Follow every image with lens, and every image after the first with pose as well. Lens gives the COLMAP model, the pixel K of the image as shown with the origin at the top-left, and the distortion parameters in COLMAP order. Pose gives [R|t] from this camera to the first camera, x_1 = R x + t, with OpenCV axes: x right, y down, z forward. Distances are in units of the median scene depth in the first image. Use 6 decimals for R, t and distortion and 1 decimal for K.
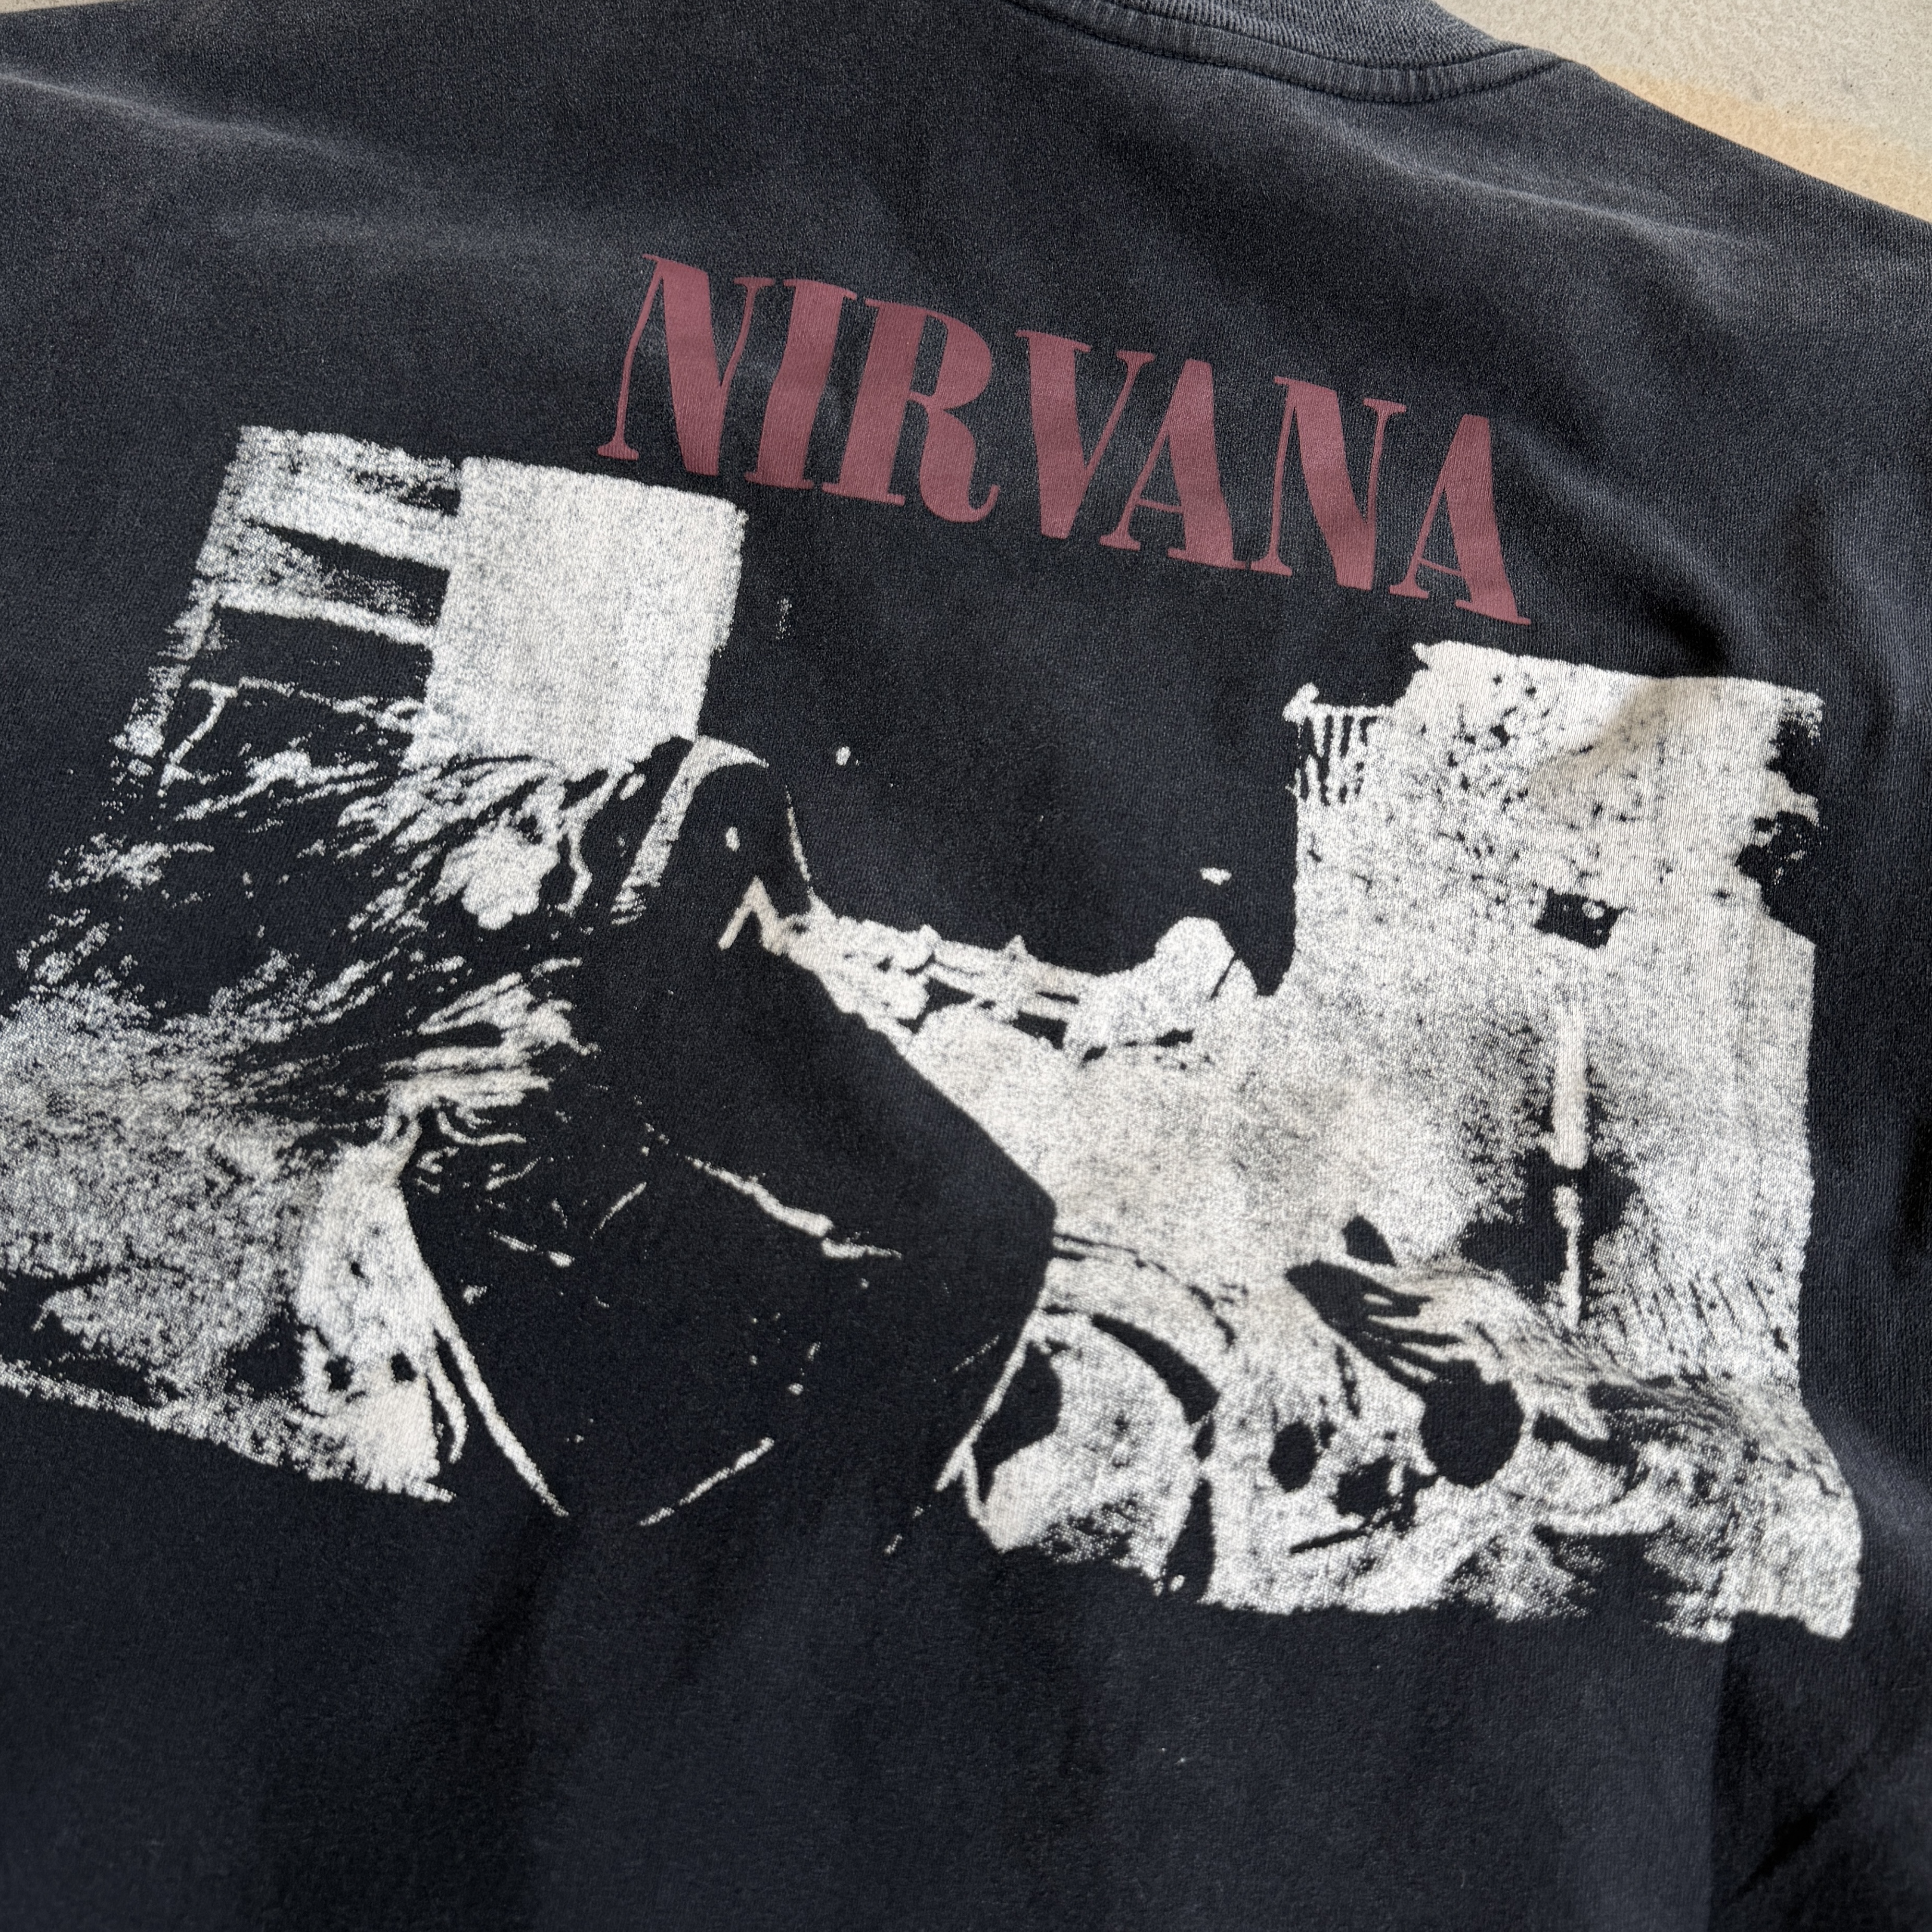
lens RADIAL K [[2138.7, 0, 1064.7], [0, 2138.7, 847.6], [0, 0, 1]] dist [0.189944, -0.493141]
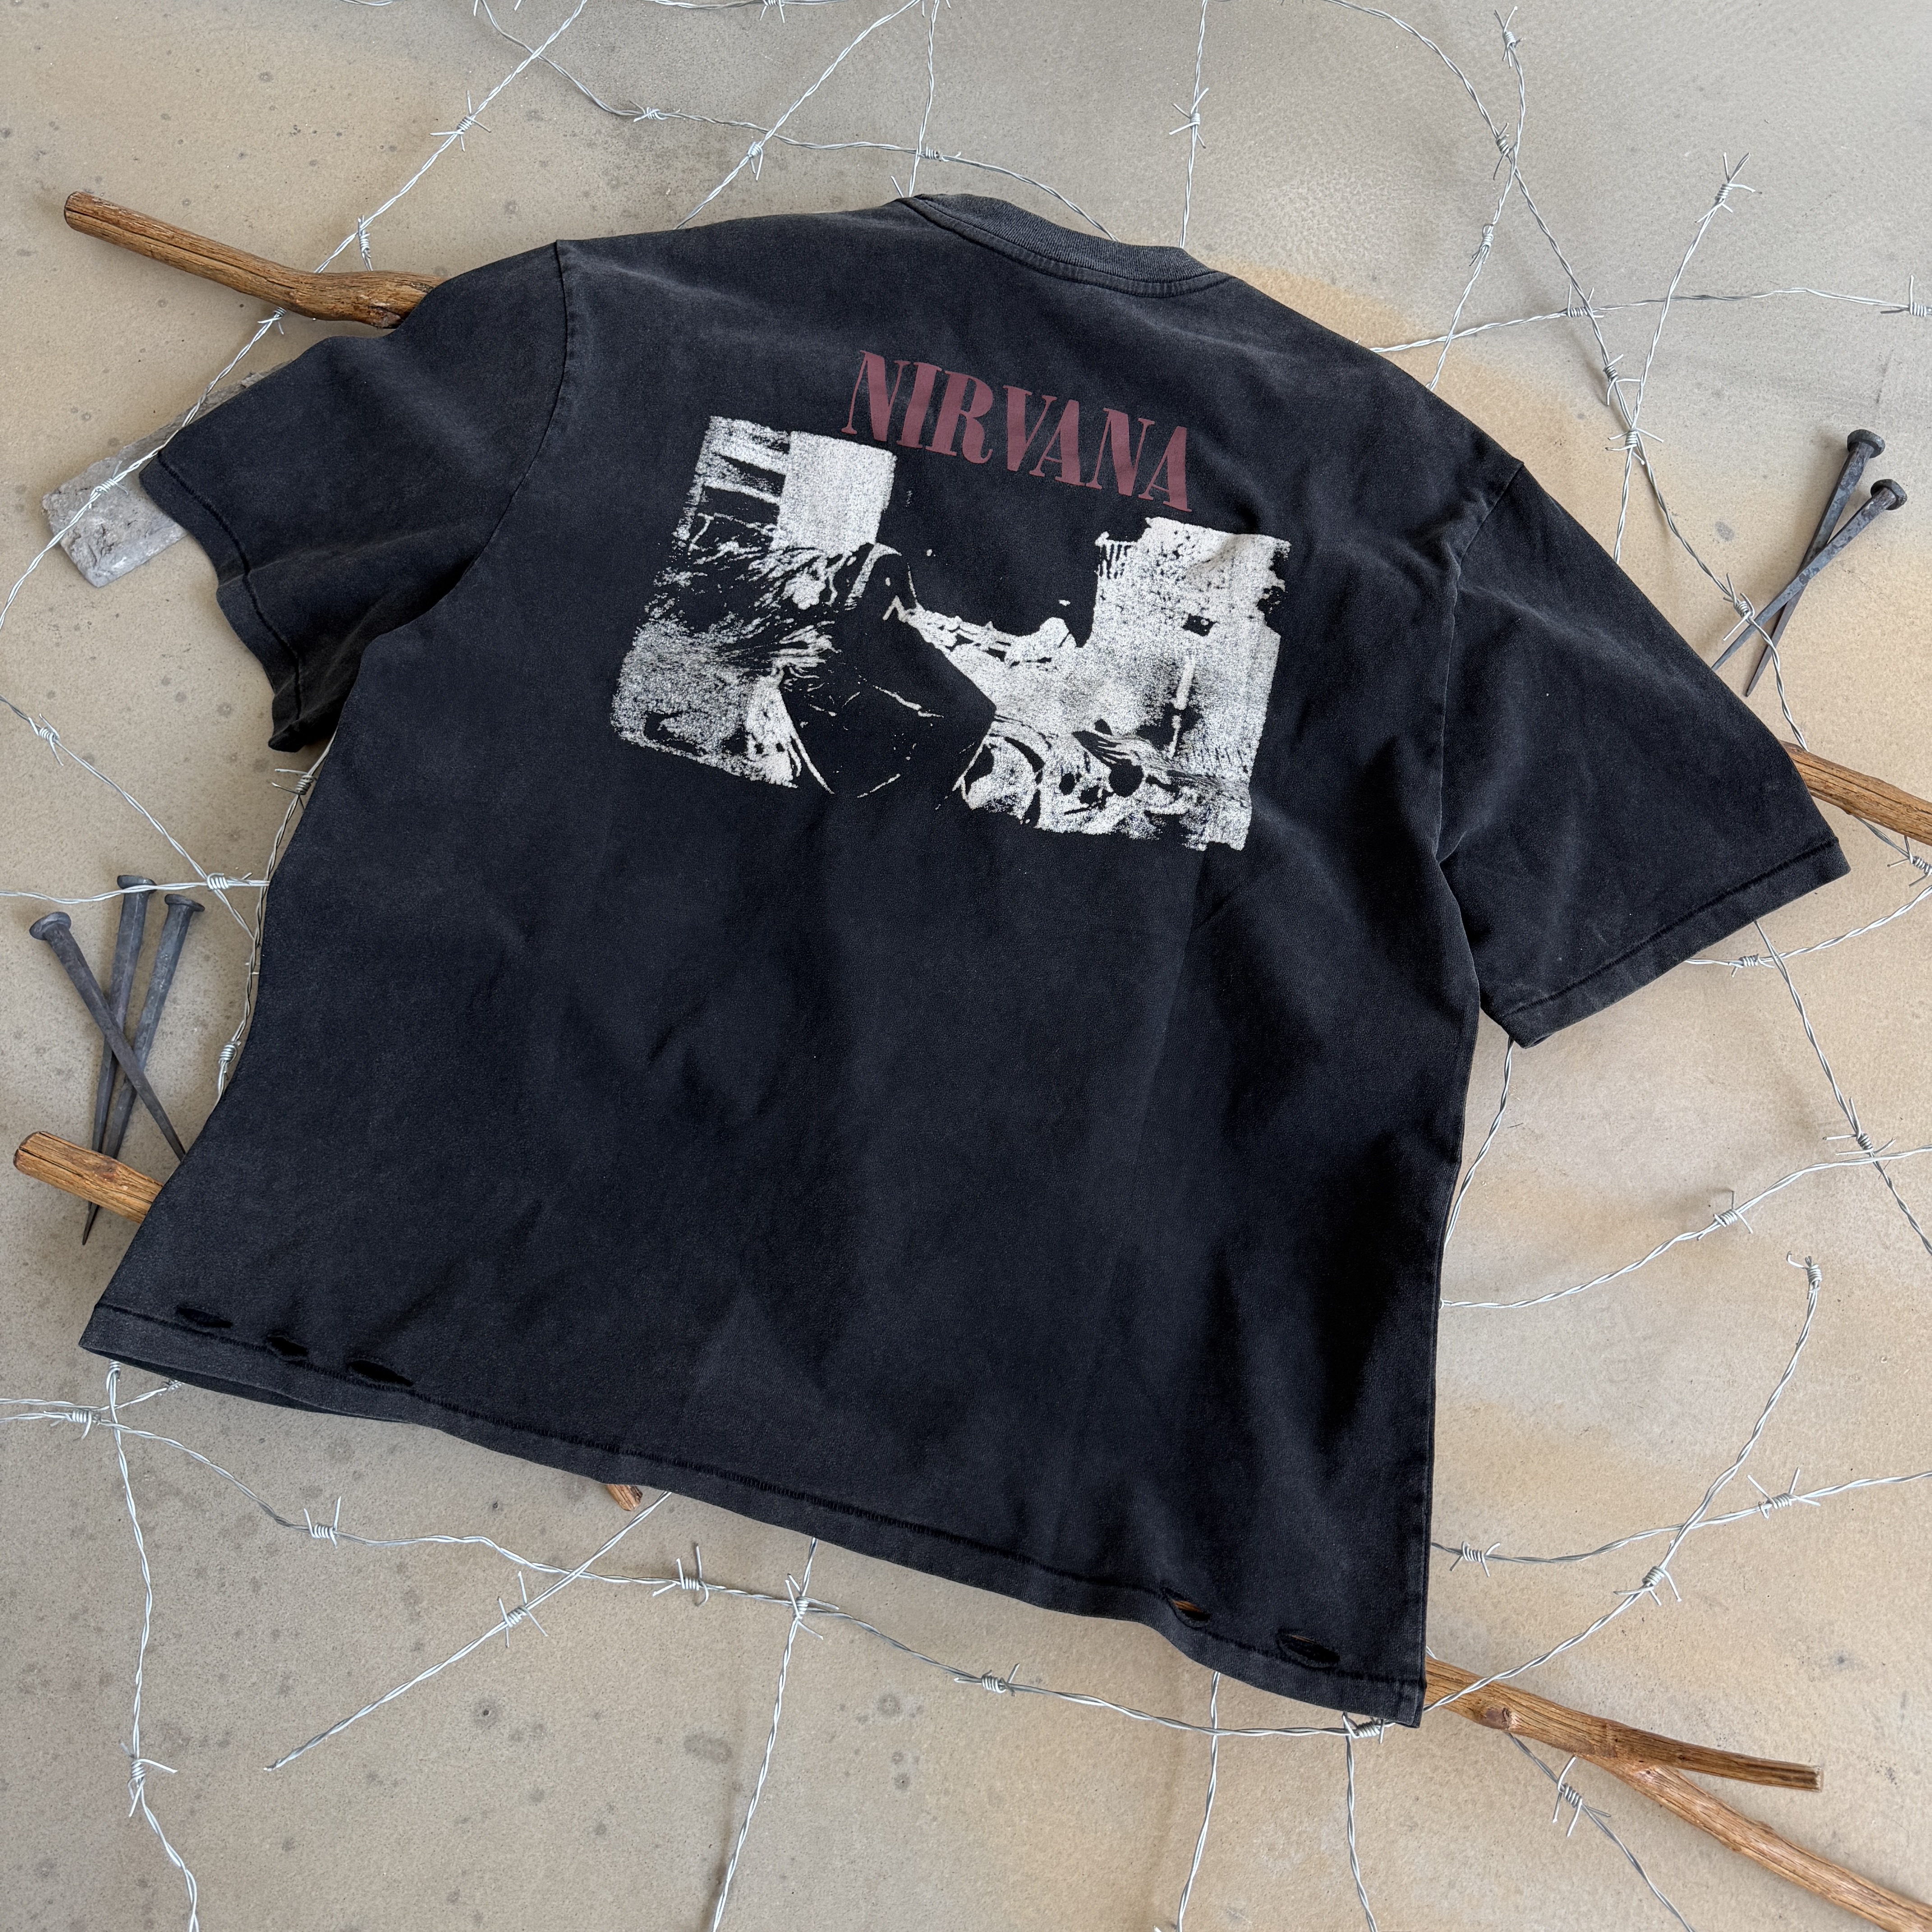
lens RADIAL K [[1715.2, 0, 984.7], [0, 1715.2, 983.4], [0, 0, 1]] dist [0.071155, -0.095104]
pose [[0.997212, 0.053173, -0.052355, 0.112264], [-0.044598, 0.987195, 0.153155, 0.163935], [0.059828, -0.150393, 0.986814, -1.259300]]
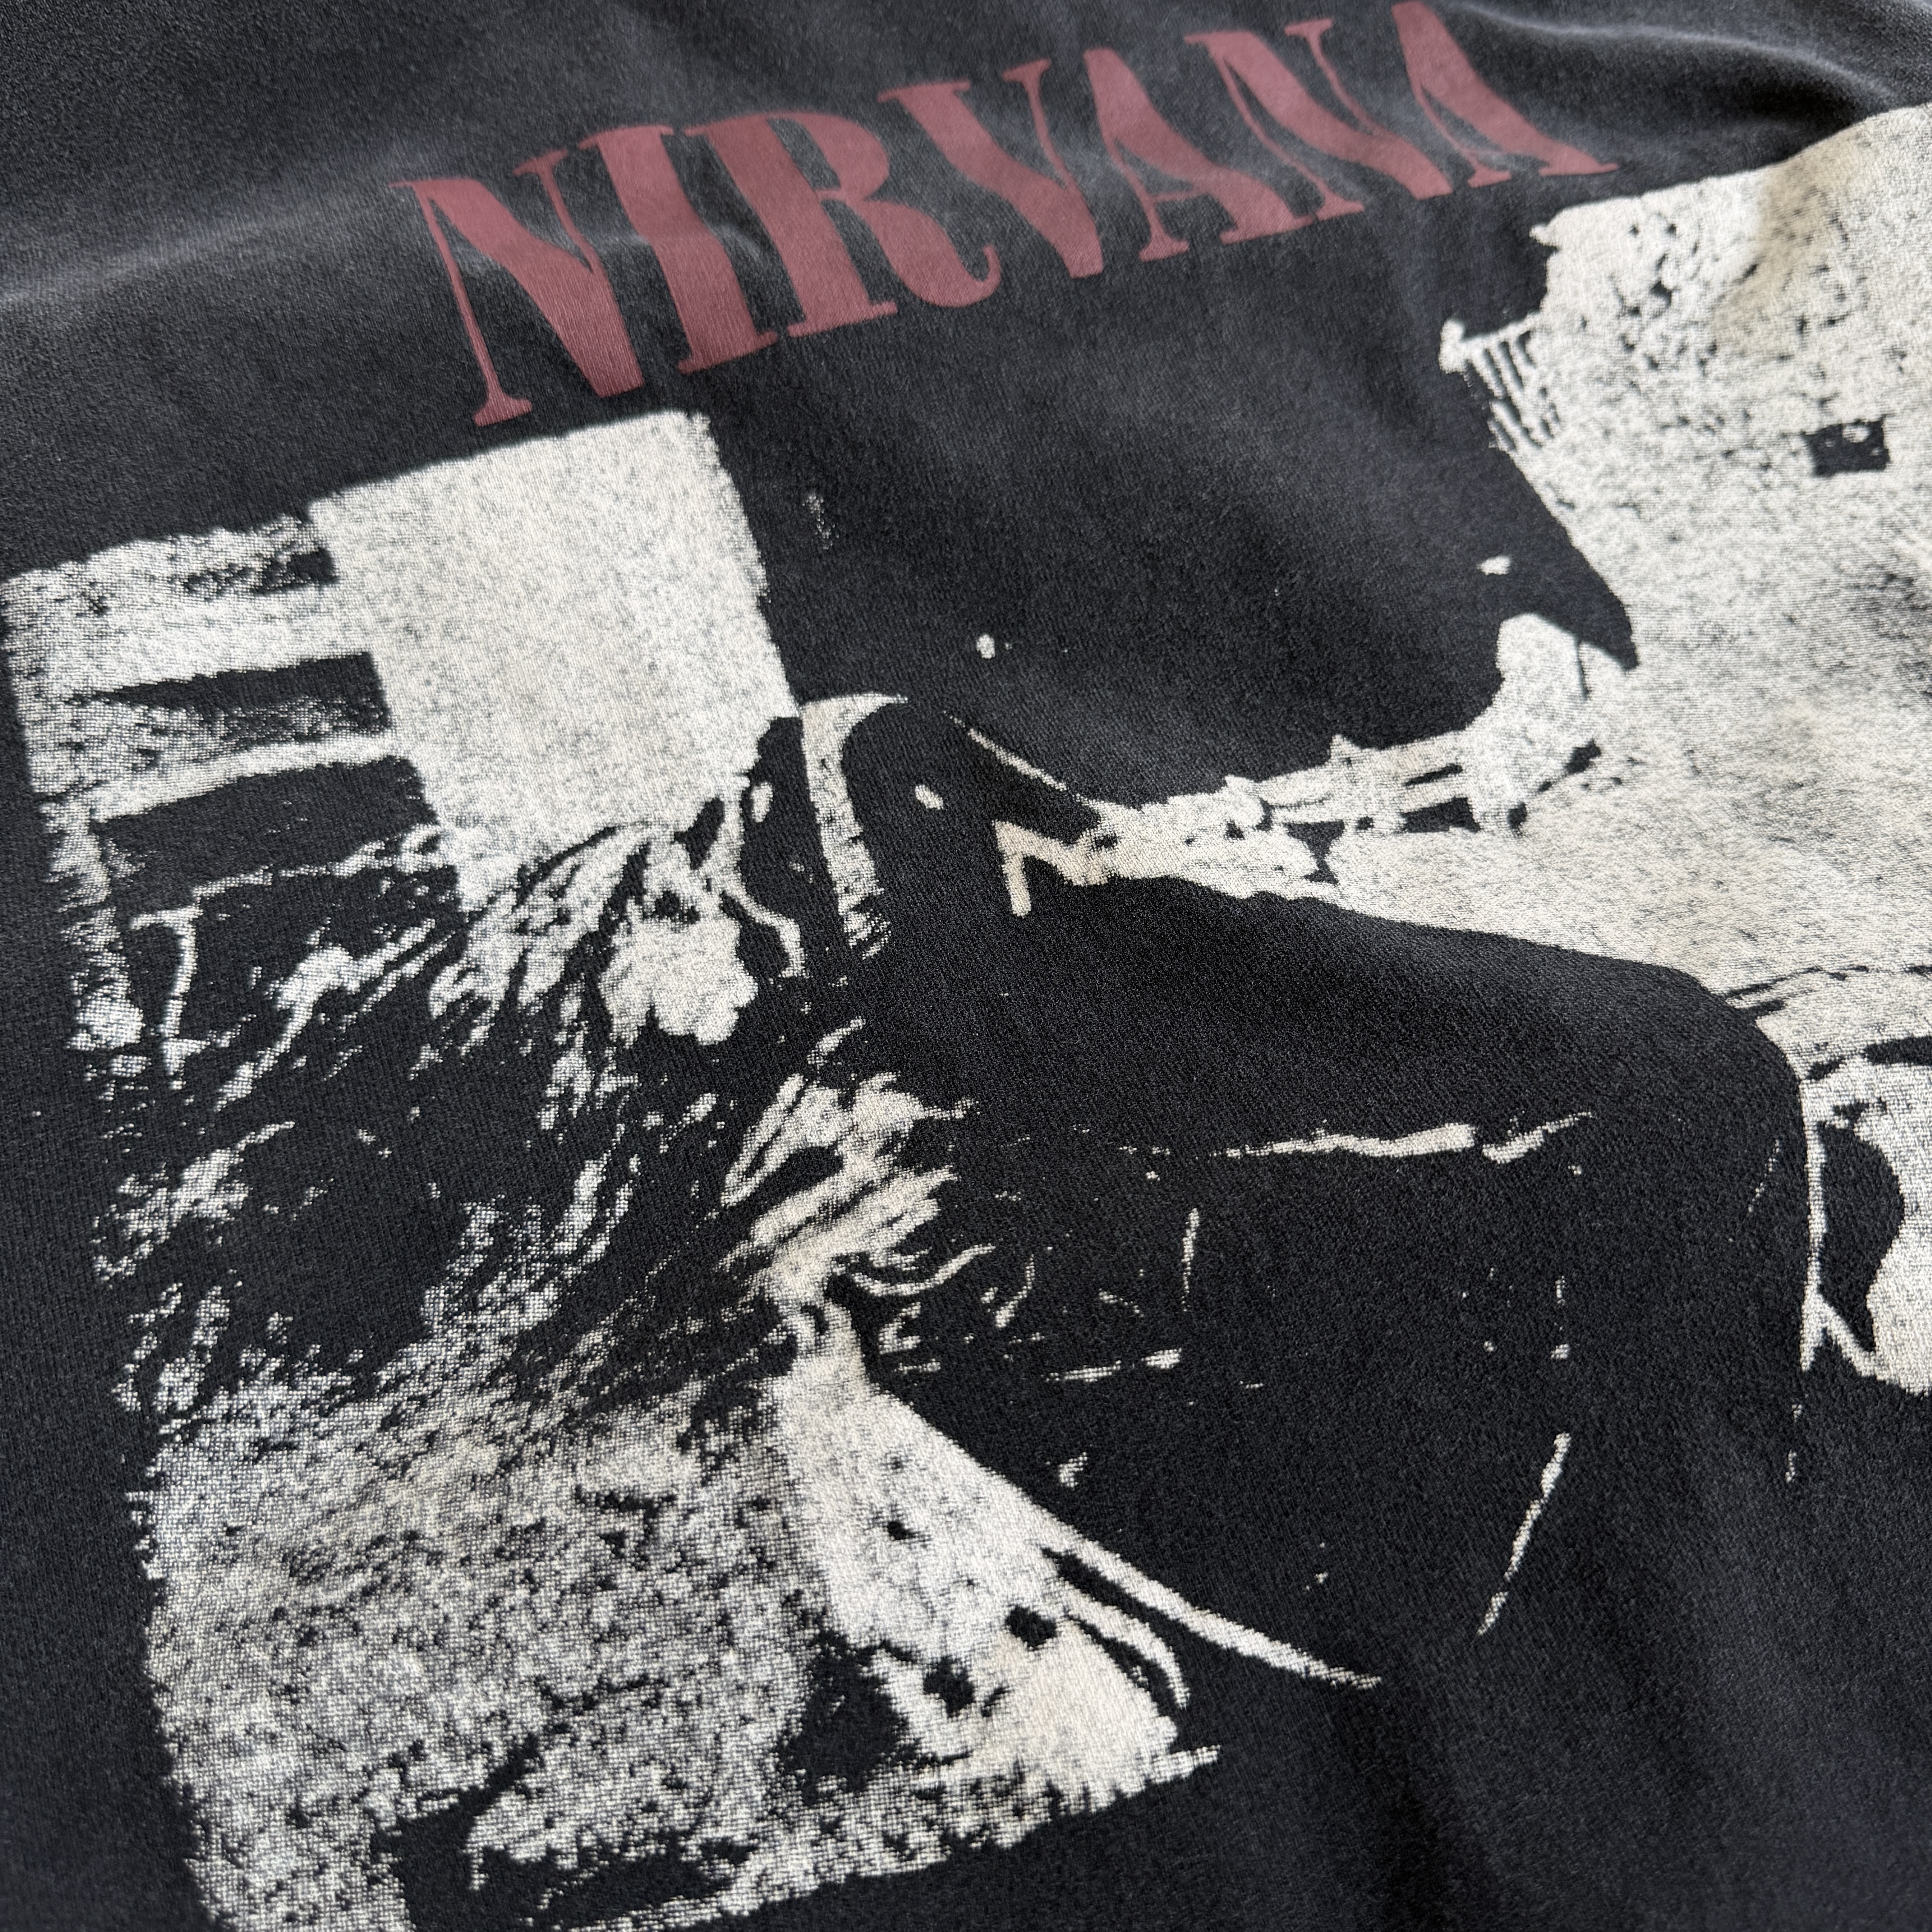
lens RADIAL K [[1864.8, 0, 990.5], [0, 1864.8, 968.6], [0, 0, 1]] dist [0.160103, -0.469339]
pose [[0.863793, -0.452813, 0.220957, -0.313236], [0.452922, 0.889961, 0.053201, 0.024201], [-0.220733, 0.054122, 0.973832, 0.391216]]
